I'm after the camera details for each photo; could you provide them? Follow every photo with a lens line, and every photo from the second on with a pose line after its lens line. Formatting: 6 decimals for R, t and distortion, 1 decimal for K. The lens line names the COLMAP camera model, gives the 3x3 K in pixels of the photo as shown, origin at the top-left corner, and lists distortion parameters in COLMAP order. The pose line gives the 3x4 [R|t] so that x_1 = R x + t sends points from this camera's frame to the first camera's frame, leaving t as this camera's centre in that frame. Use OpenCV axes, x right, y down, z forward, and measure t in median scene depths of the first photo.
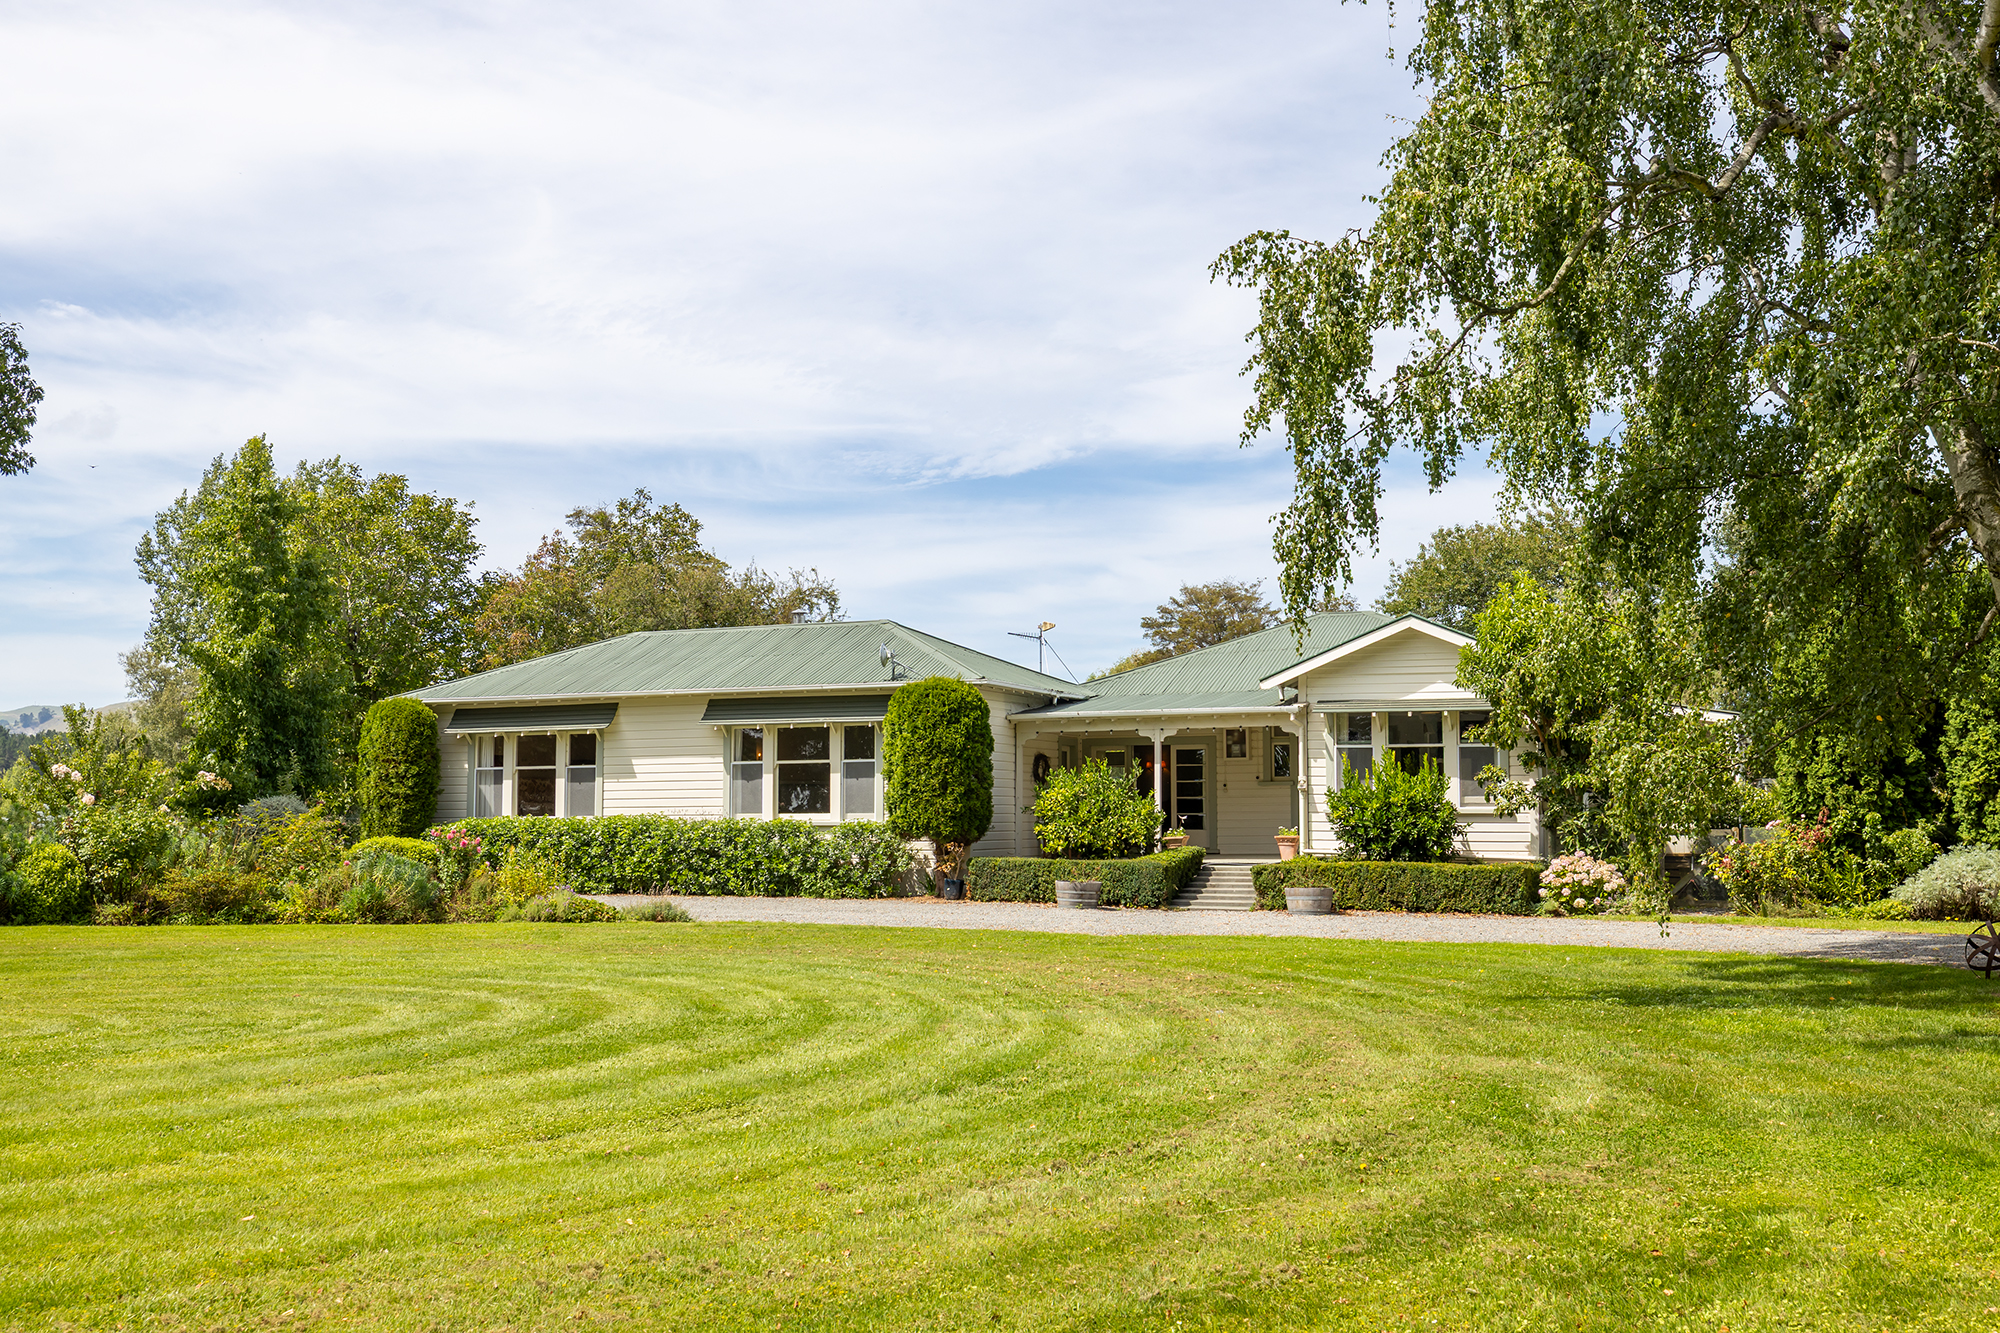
lens RADIAL K [[2001.5, 0, 1007.6], [0, 2001.5, 662.4], [0, 0, 1]] dist [0.014028, 0.000000]
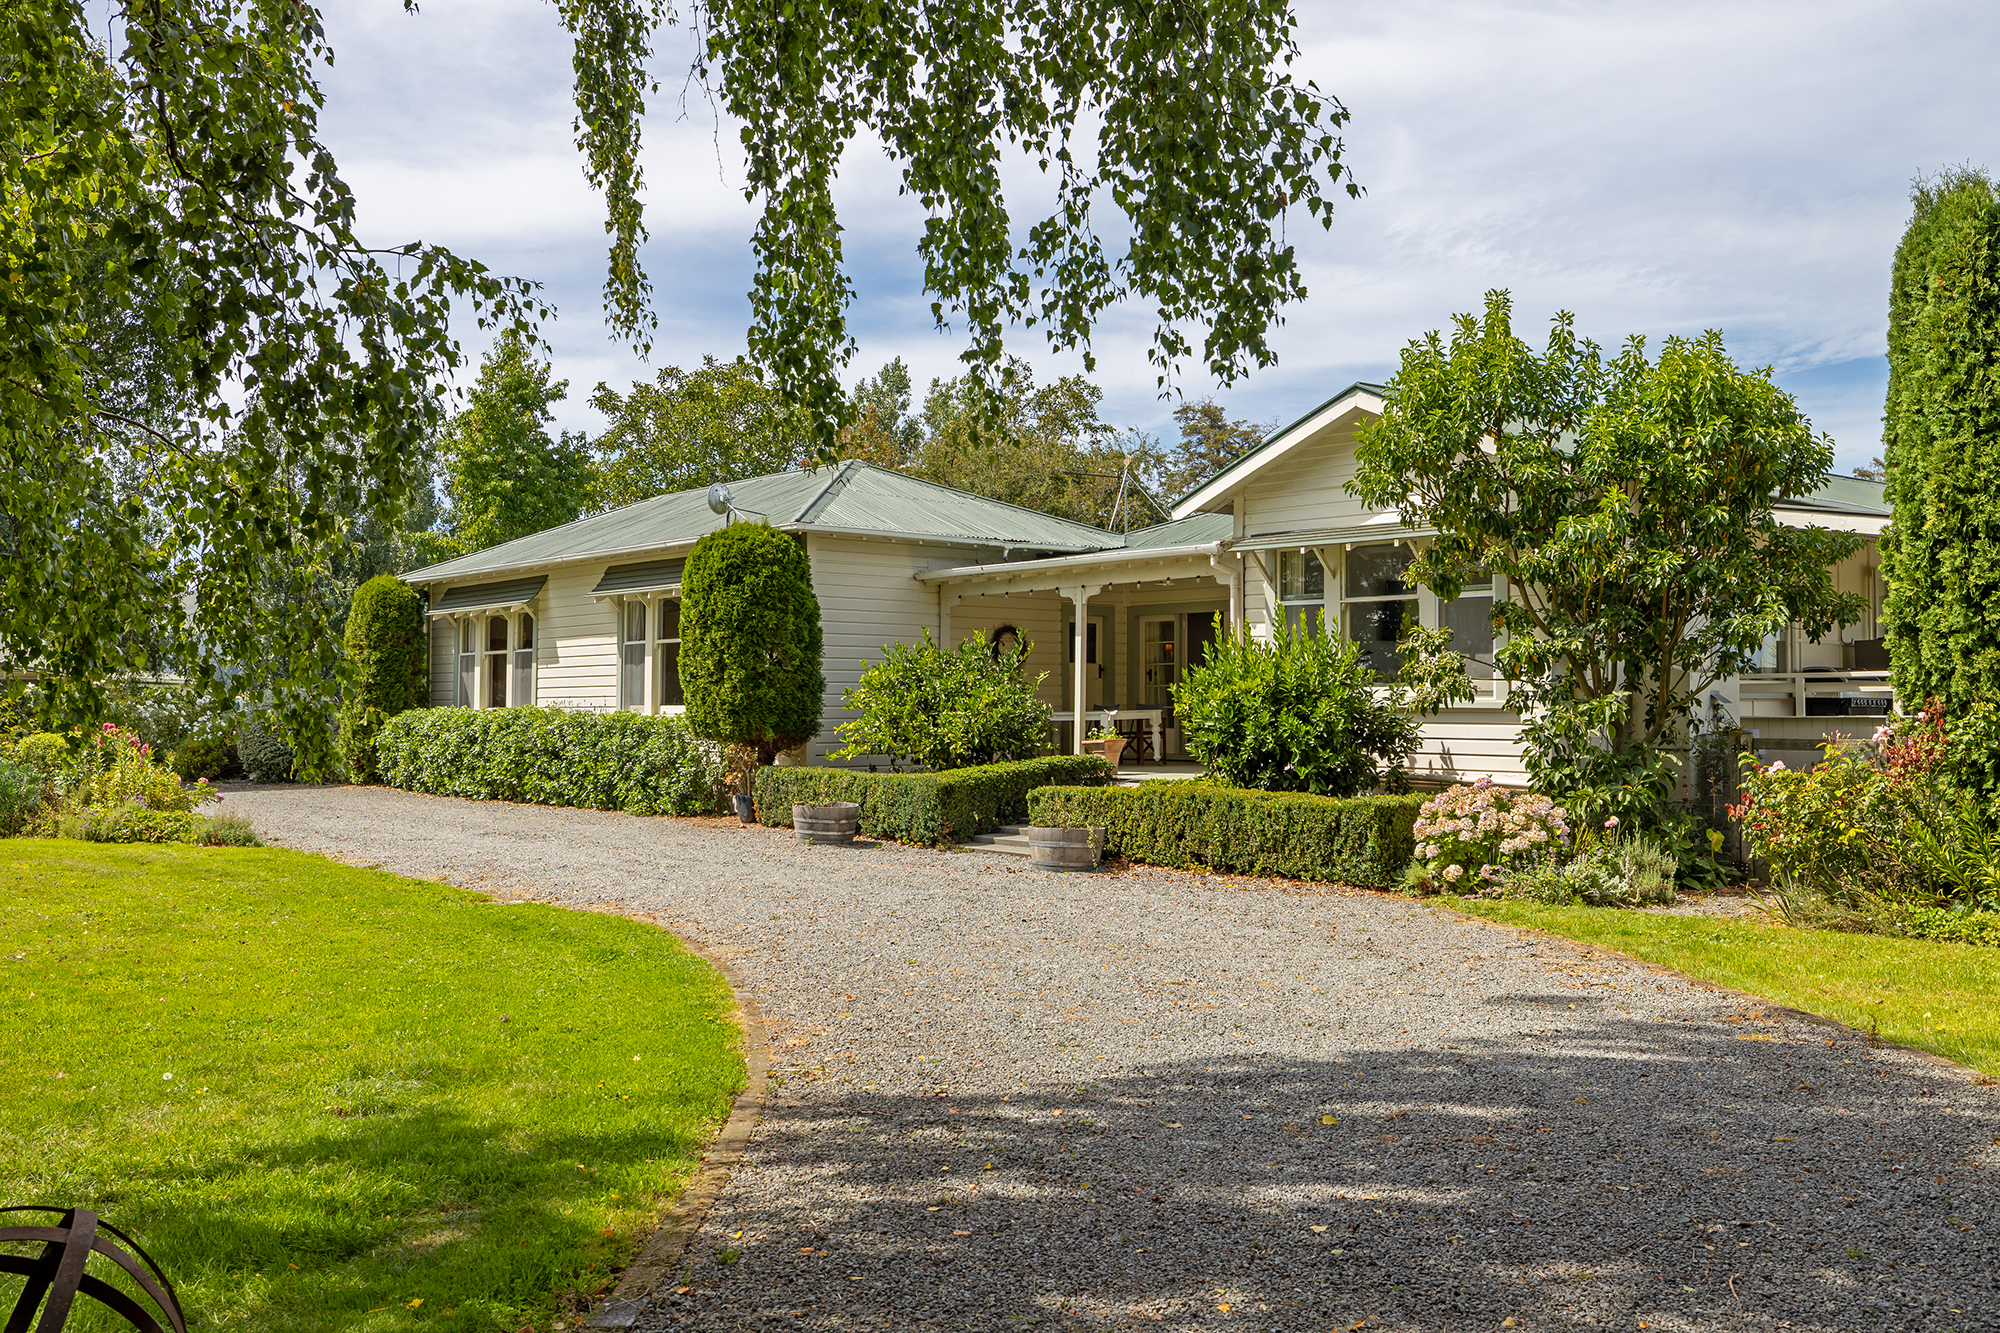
lens RADIAL K [[1791.6, 0, 993.7], [0, 1791.6, 670.8], [0, 0, 1]] dist [0.018573, 0.003946]
pose [[0.884947, -0.006109, -0.465652, 0.340949], [0.031785, 0.998375, 0.047307, 0.032603], [0.464606, -0.056665, 0.883703, 0.437966]]
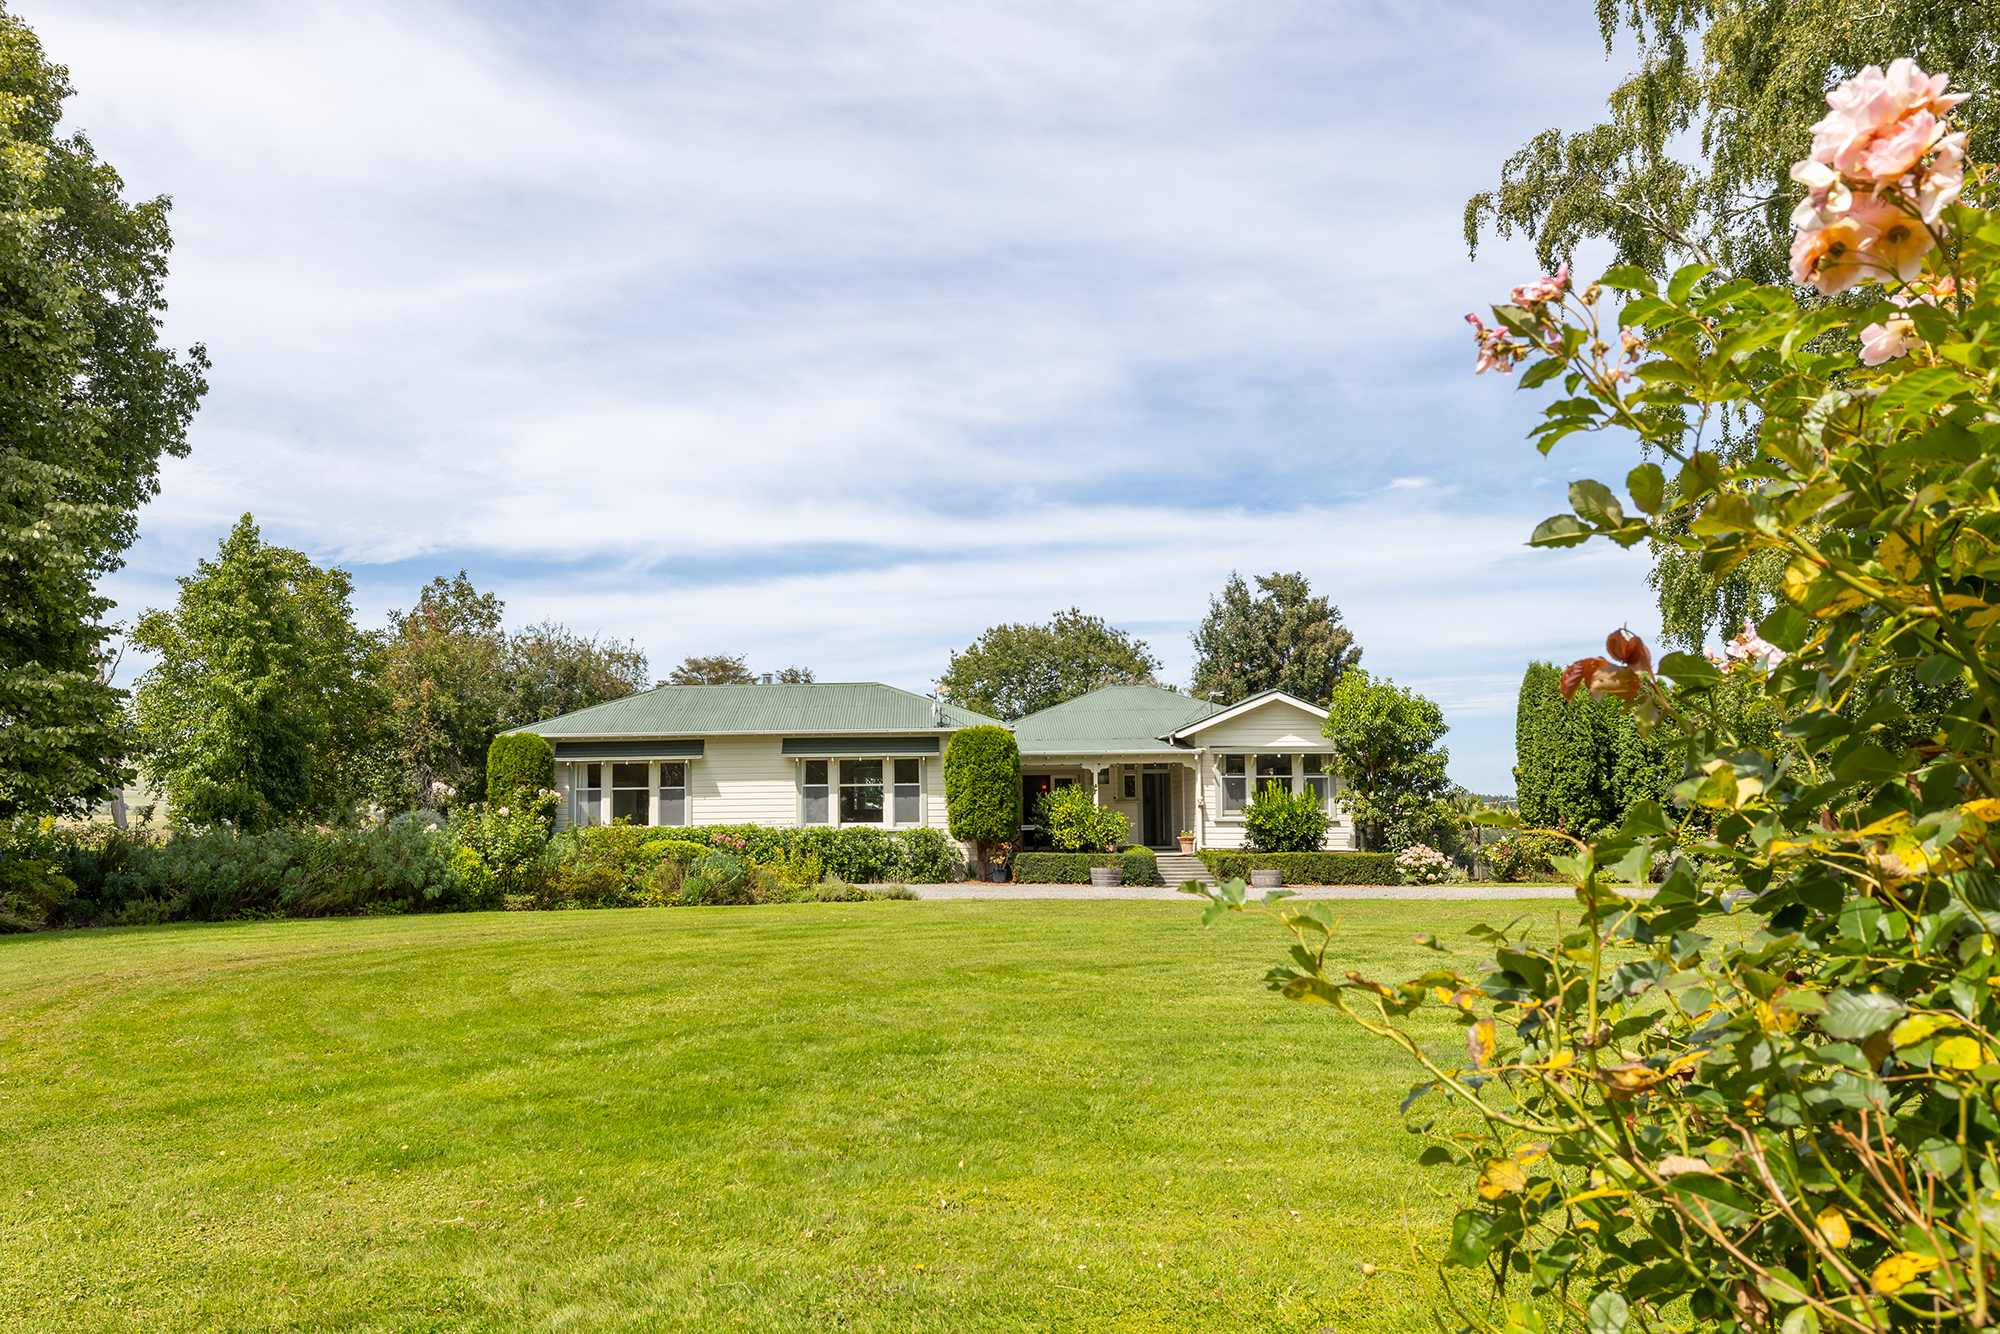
lens RADIAL K [[1462.0, 0, 993.6], [0, 1462.0, 672.1], [0, 0, 1]] dist [0.004314, -0.000564]
pose [[0.937010, 0.032657, 0.347772, -0.371062], [-0.021954, 0.999158, -0.034673, 0.005203], [-0.348611, 0.024854, 0.936938, 0.028103]]
